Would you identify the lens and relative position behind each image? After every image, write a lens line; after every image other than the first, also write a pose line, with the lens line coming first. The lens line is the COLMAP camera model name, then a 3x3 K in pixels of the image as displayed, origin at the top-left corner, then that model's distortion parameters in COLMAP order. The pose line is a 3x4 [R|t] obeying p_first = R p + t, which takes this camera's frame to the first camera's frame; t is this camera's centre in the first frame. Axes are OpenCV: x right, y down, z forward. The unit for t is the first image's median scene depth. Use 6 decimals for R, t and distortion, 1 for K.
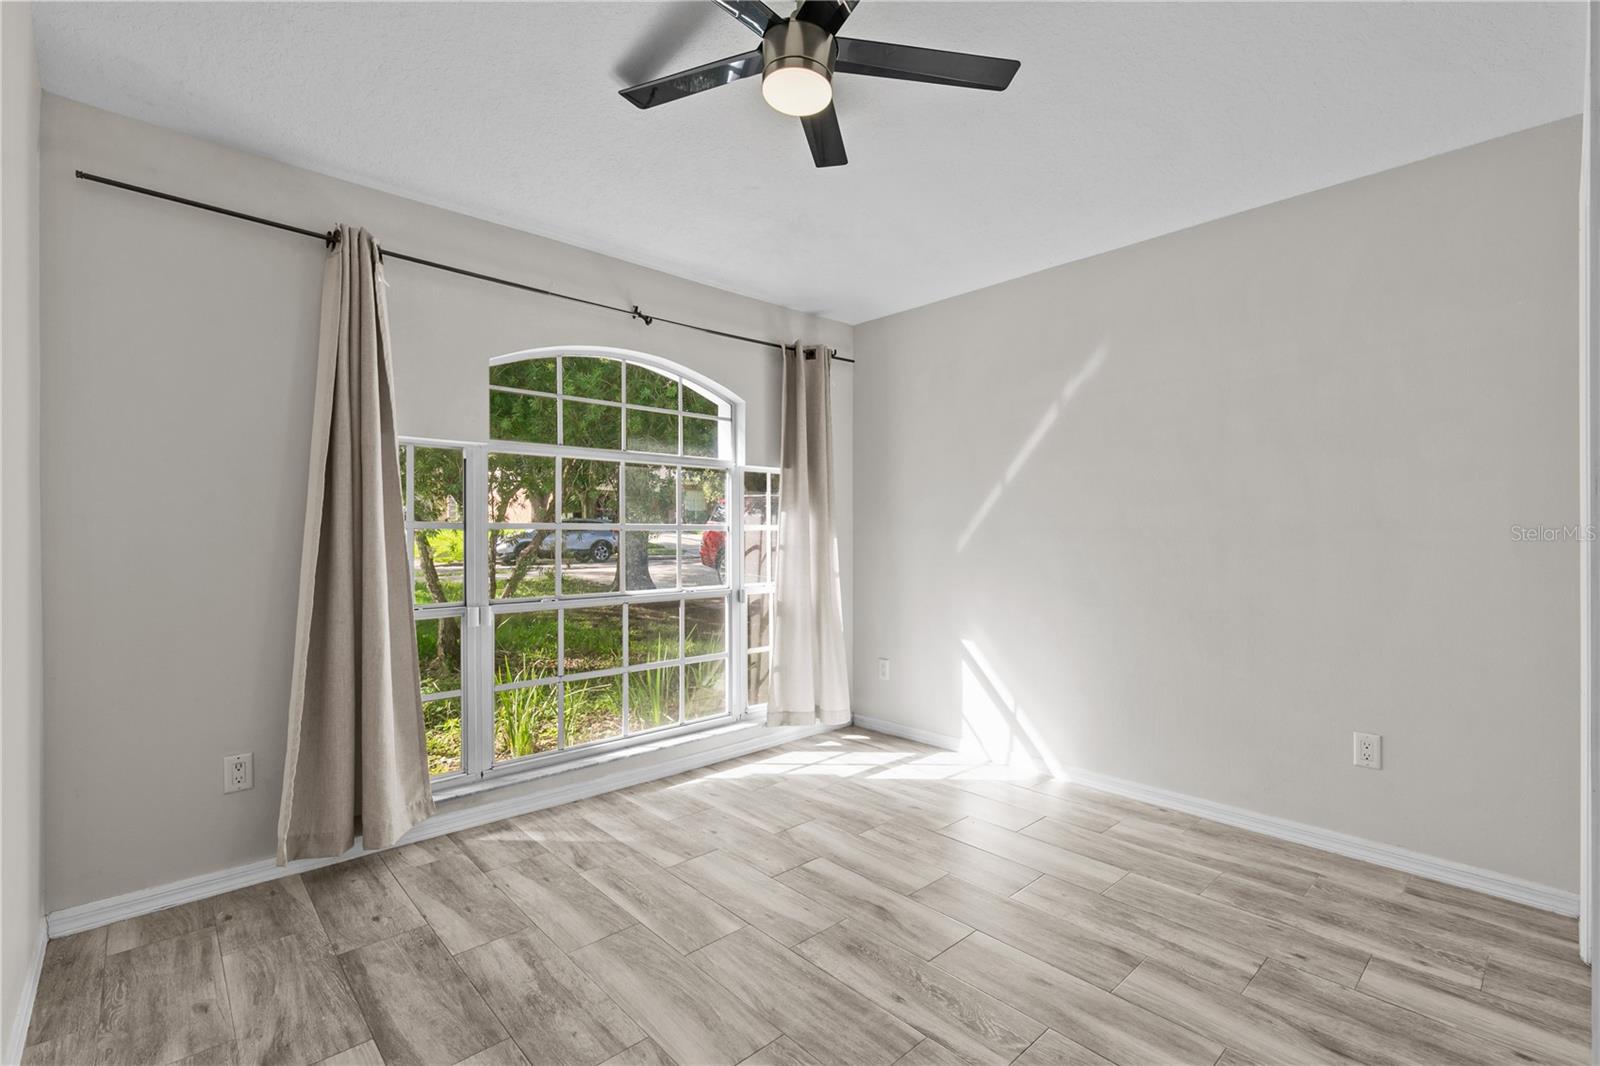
lens RADIAL K [[720.8, 0, 807.3], [0, 720.8, 531.8], [0, 0, 1]] dist [0.009140, -0.002308]
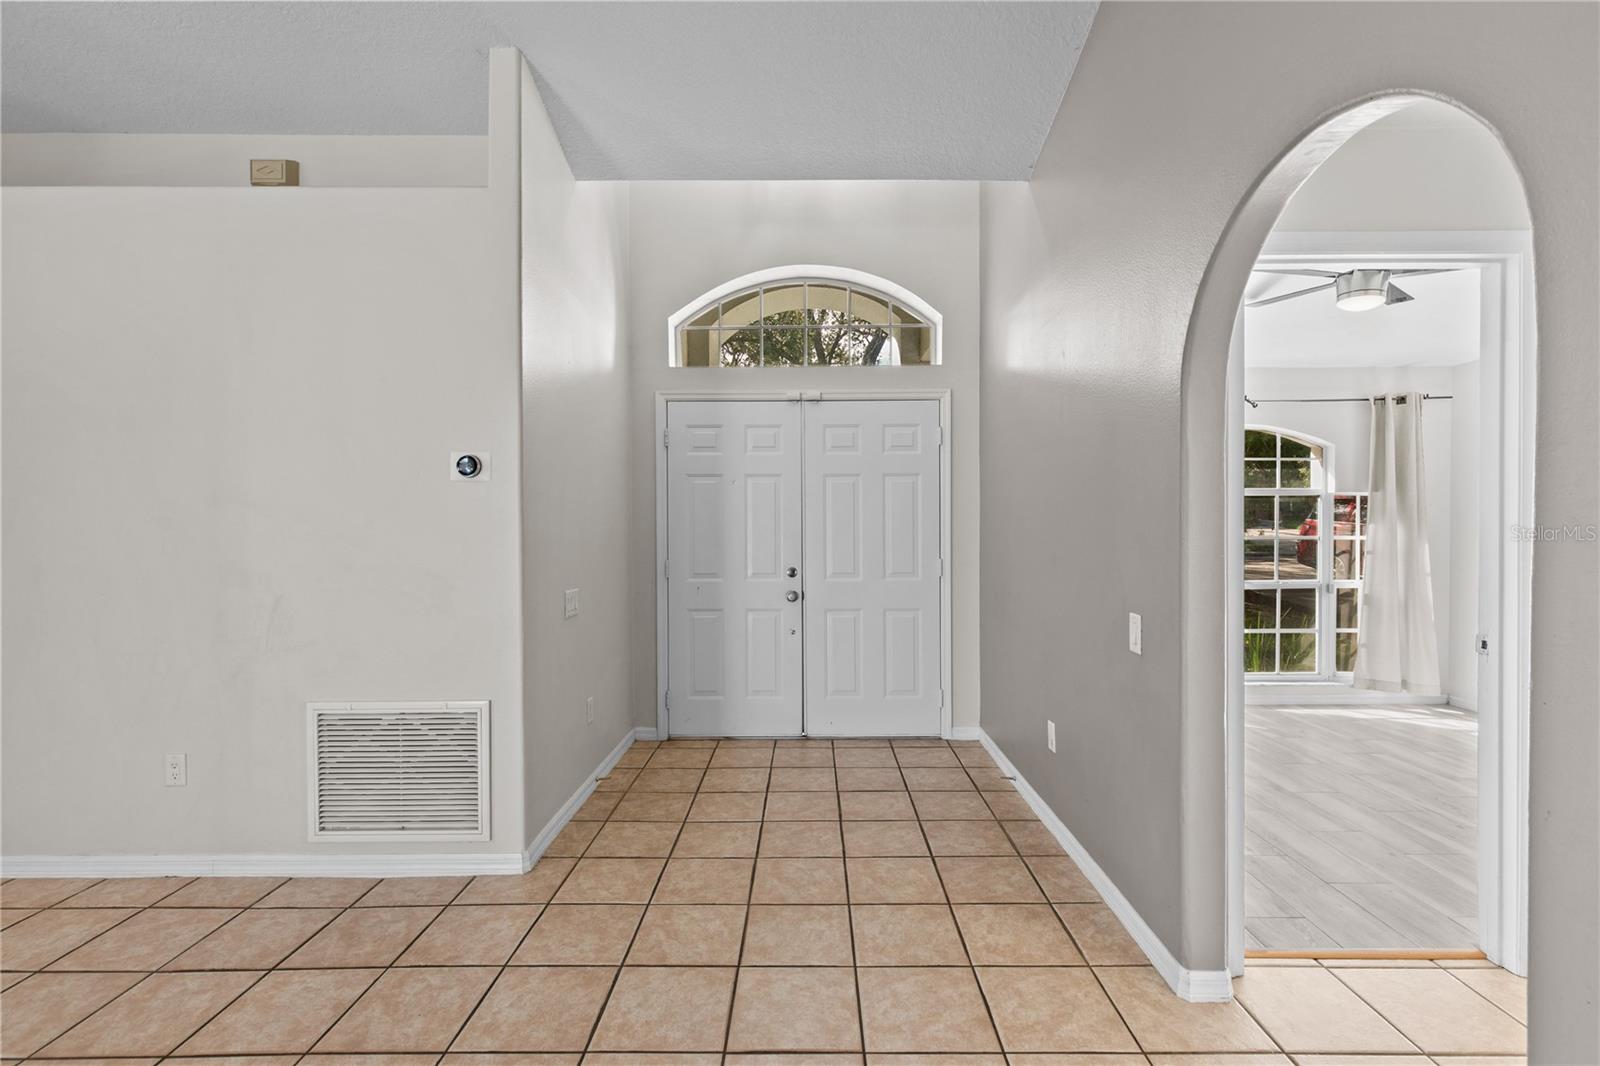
lens RADIAL K [[720.8, 0, 807.6], [0, 720.8, 528.8], [0, 0, 1]] dist [0.009140, -0.002308]
pose [[0.735547, 0.006995, -0.677437, 0.102534], [-0.001179, 0.999958, 0.009044, -0.032148], [0.677473, -0.005854, 0.735525, -0.640419]]
